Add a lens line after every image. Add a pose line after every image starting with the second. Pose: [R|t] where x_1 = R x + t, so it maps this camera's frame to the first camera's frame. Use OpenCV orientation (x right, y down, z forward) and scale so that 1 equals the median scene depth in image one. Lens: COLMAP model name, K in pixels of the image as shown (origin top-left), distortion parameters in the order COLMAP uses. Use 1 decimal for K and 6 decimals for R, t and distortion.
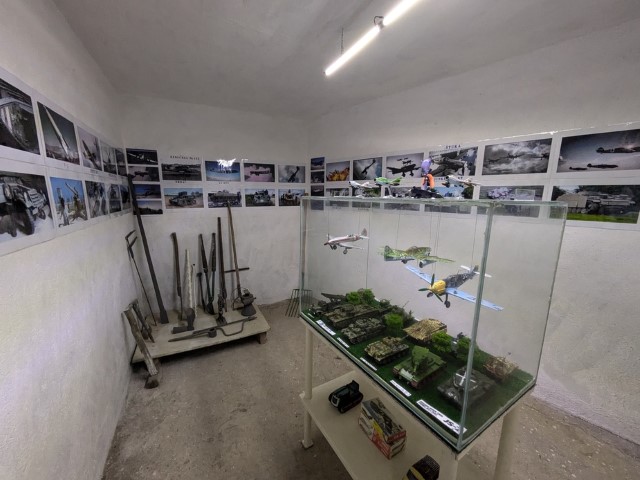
lens RADIAL K [[252.2, 0, 317.7], [0, 252.2, 241.3], [0, 0, 1]] dist [0.004347, -0.000259]
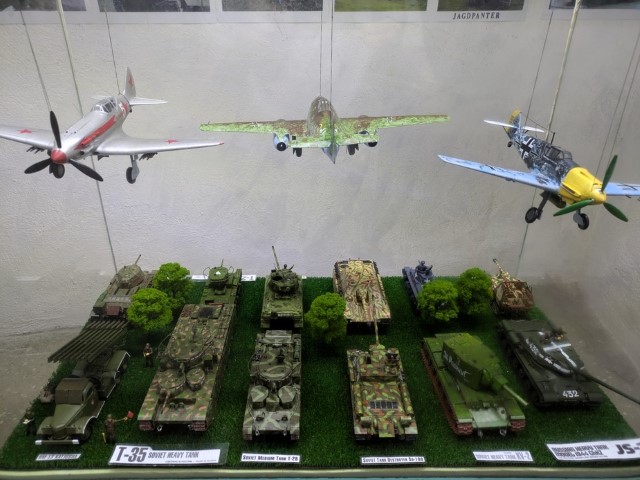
lens RADIAL K [[476.3, 0, 318.4], [0, 476.3, 238.3], [0, 0, 1]] dist [0.047390, -0.032935]
pose [[0.517720, -0.398050, 0.757312, -0.195306], [0.154404, 0.914112, 0.374911, -0.053867], [-0.841502, -0.077167, 0.534715, 0.613753]]
